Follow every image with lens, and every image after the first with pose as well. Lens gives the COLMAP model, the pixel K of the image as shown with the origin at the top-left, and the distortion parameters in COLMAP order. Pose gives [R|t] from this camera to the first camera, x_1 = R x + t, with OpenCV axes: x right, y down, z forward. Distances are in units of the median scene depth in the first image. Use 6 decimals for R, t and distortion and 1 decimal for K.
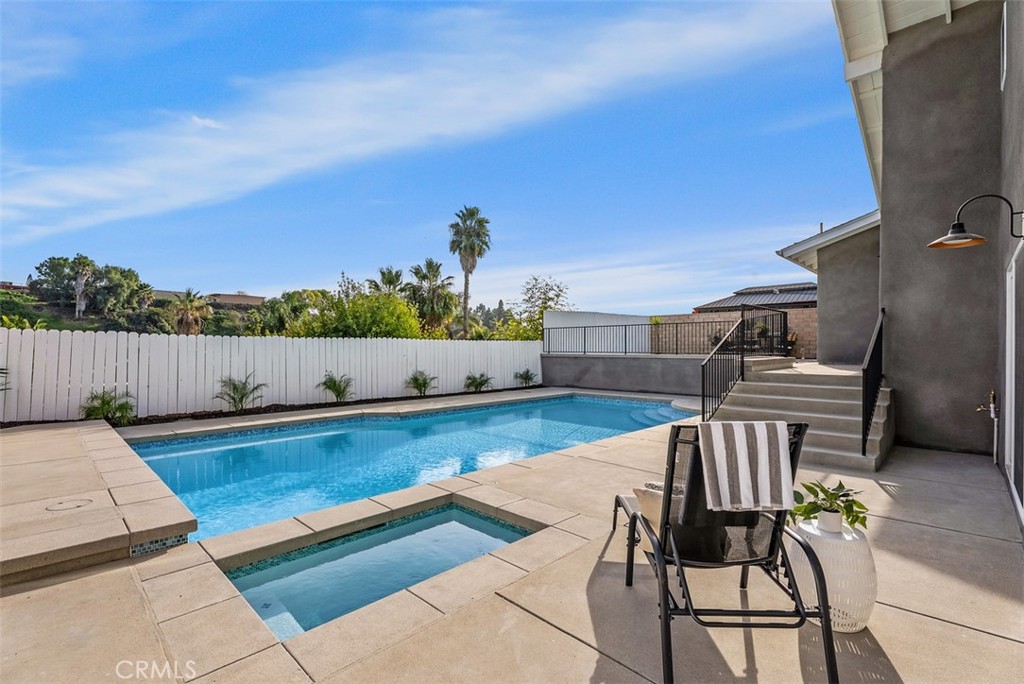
lens RADIAL K [[457.3, 0, 516.1], [0, 457.3, 342.2], [0, 0, 1]] dist [-0.003110, -0.000148]
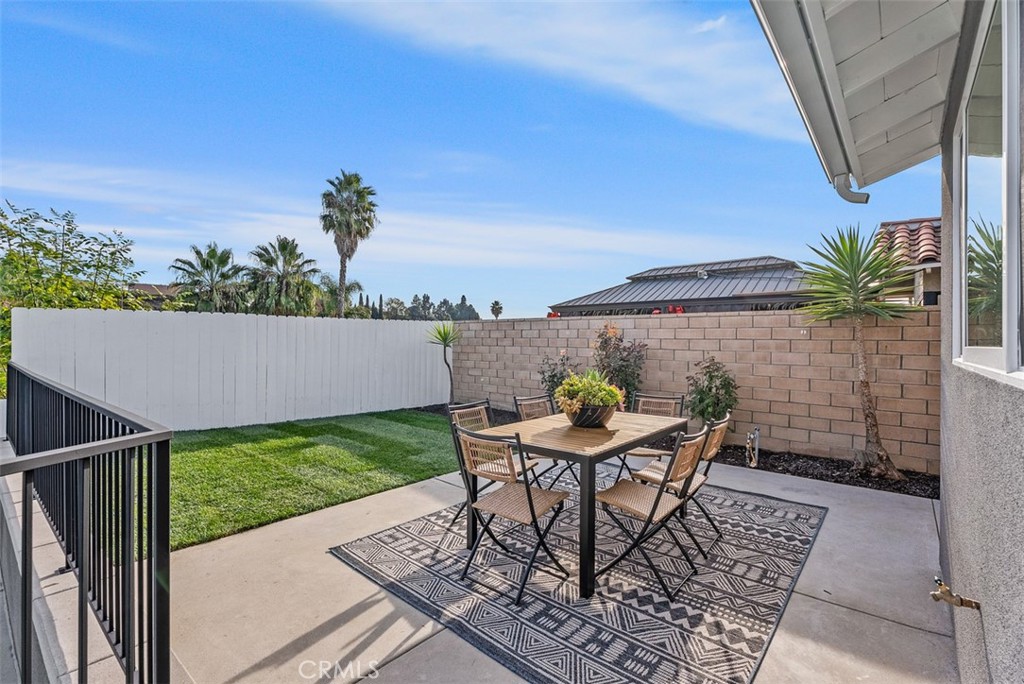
lens RADIAL K [[457.3, 0, 517.1], [0, 457.3, 344.3], [0, 0, 1]] dist [-0.003110, -0.000148]
pose [[0.996483, 0.005448, 0.083616, 0.124552], [-0.006581, 0.999890, 0.013280, -0.015539], [-0.083535, -0.013784, 0.996410, 0.198498]]
